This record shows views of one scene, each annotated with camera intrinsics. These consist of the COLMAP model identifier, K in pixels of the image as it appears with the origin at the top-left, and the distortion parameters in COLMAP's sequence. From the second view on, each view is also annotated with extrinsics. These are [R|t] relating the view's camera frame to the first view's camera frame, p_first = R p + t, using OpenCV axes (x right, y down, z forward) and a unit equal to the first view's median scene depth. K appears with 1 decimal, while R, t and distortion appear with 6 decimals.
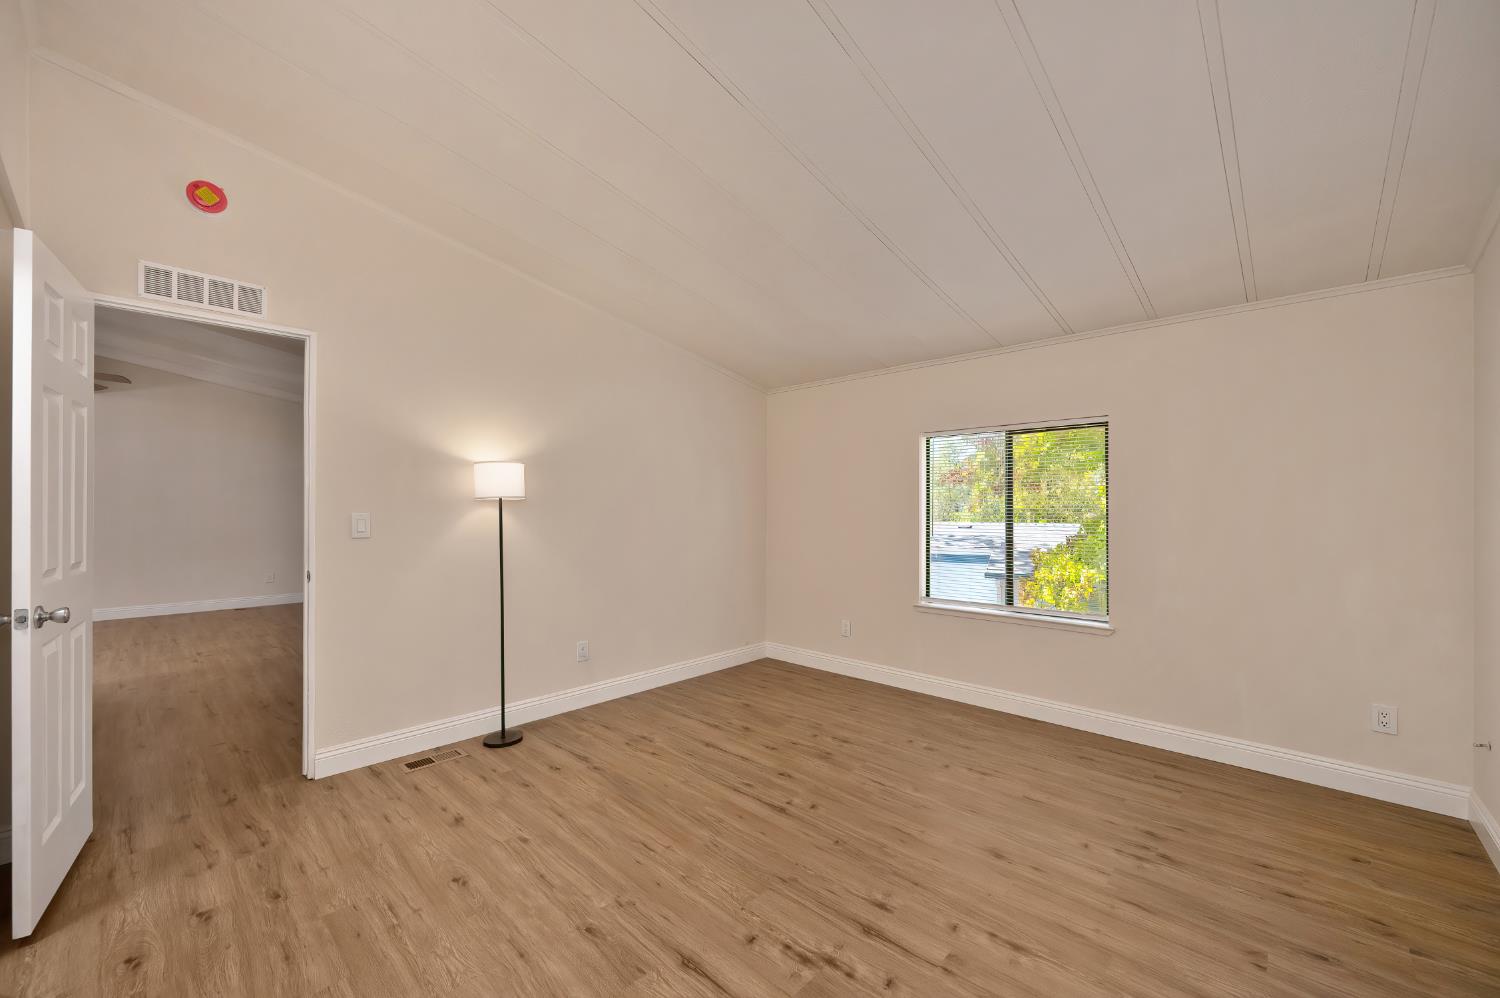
lens RADIAL K [[592.2, 0, 756.7], [0, 592.2, 509.1], [0, 0, 1]] dist [-0.001416, 0.000763]
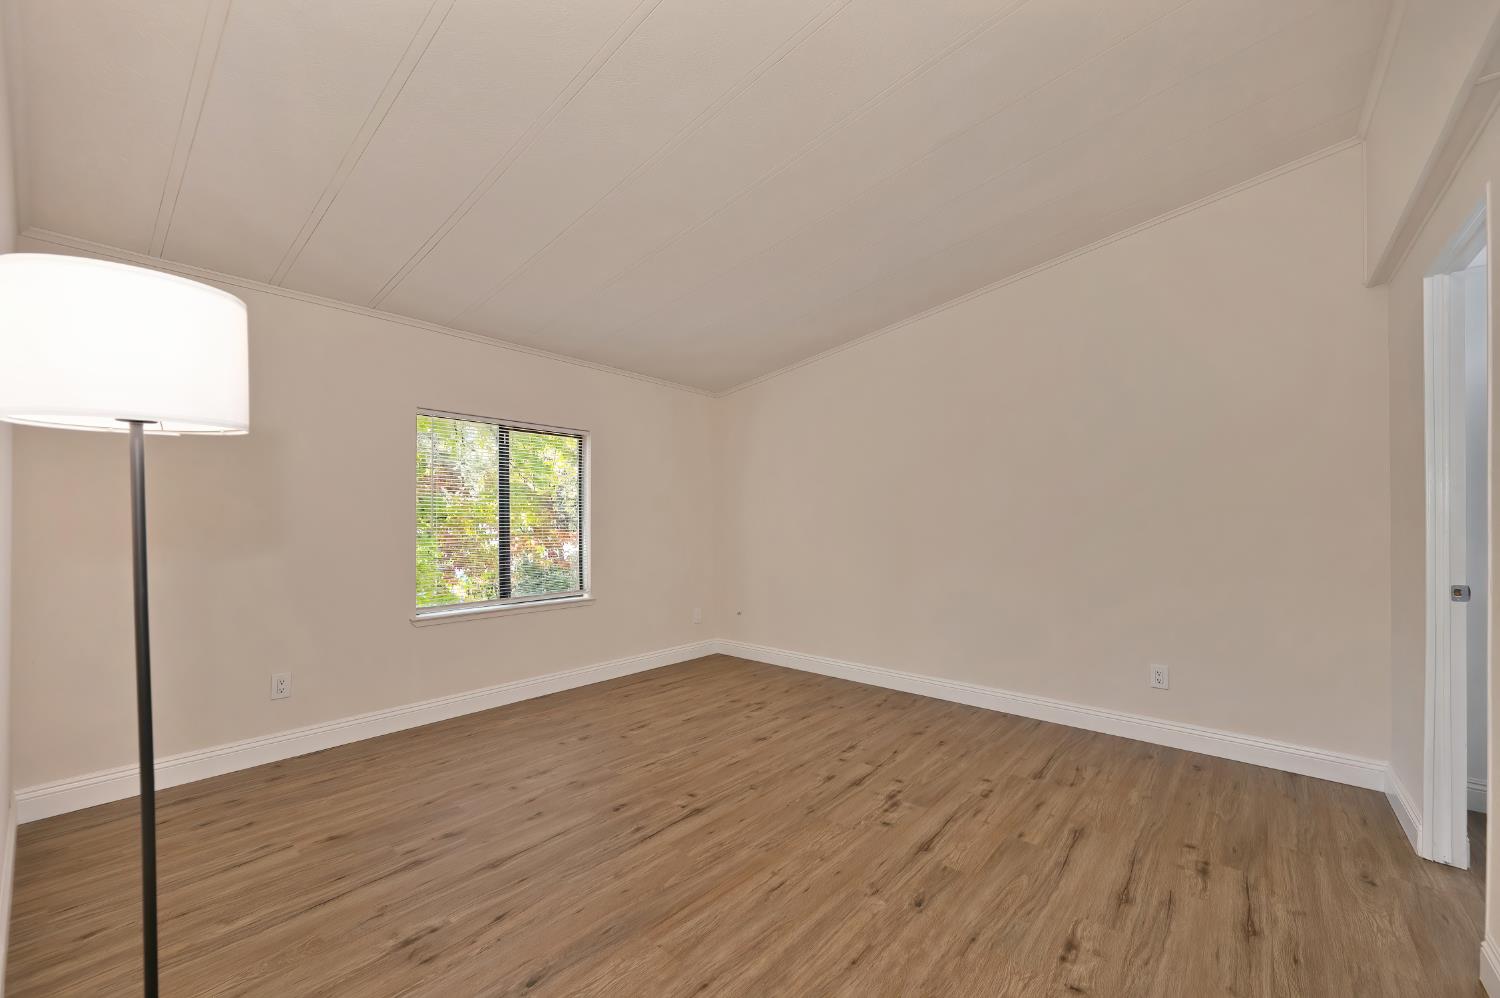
lens RADIAL K [[592.2, 0, 757.2], [0, 592.2, 510.3], [0, 0, 1]] dist [-0.001416, 0.000763]
pose [[-0.053051, 0.006726, 0.998569, -0.855924], [-0.010520, 0.999918, -0.007294, 0.021412], [-0.998536, -0.010892, -0.052976, 0.880454]]
